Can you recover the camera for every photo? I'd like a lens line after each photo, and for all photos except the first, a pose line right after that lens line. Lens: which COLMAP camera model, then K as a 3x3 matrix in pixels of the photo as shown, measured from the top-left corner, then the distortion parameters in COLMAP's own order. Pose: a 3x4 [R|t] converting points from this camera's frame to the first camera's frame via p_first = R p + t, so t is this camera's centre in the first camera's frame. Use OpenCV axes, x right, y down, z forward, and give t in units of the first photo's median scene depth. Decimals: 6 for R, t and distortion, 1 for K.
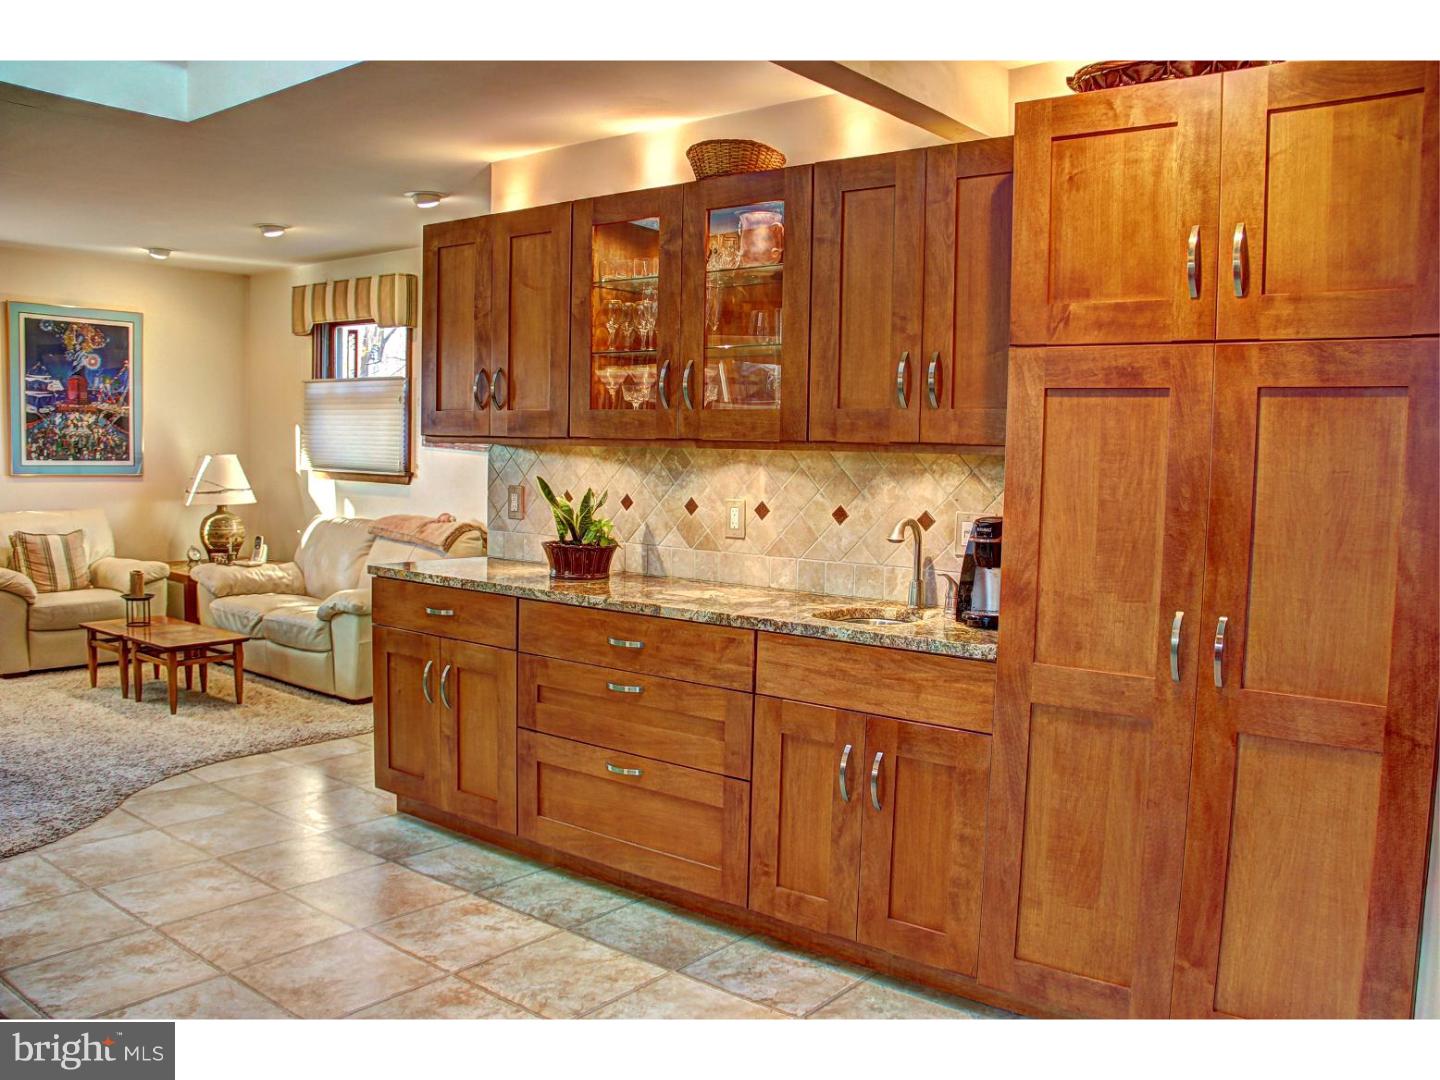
lens RADIAL K [[1195.6, 0, 741.8], [0, 1195.6, 573.3], [0, 0, 1]] dist [-0.176283, 0.133535]
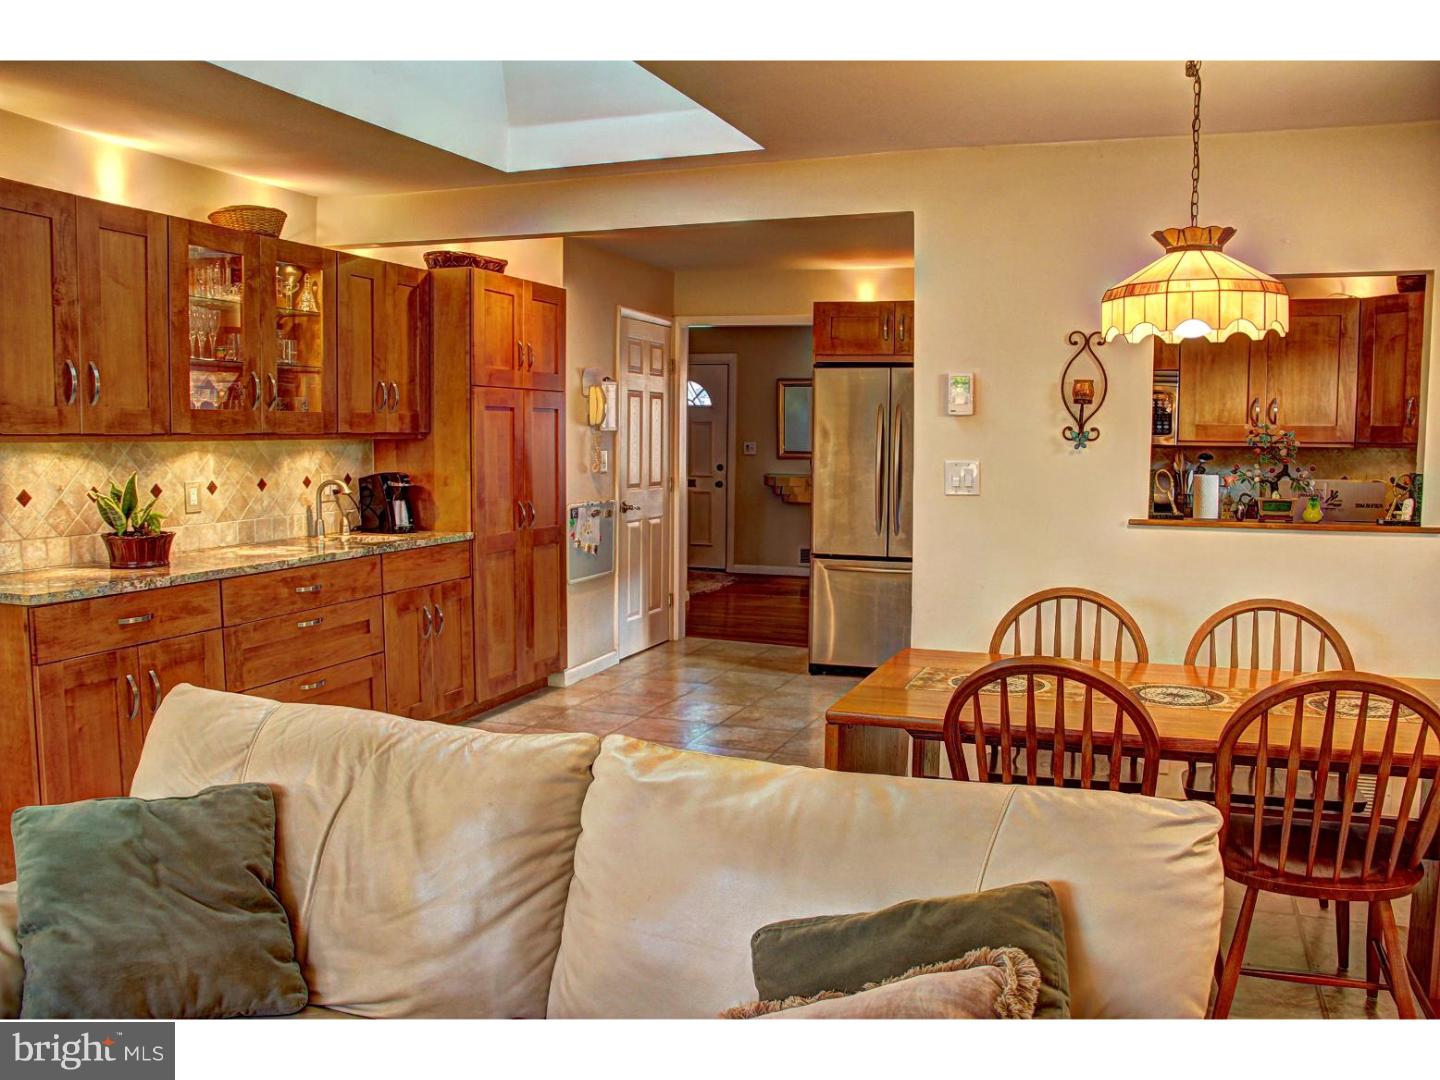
lens RADIAL K [[1195.6, 0, 728.9], [0, 1195.6, 547.4], [0, 0, 1]] dist [-0.176283, 0.133535]
pose [[-0.312379, -0.114228, 0.943065, -1.334415], [0.085457, 0.985340, 0.147655, -0.126172], [-0.946106, 0.126715, -0.298038, 0.860669]]
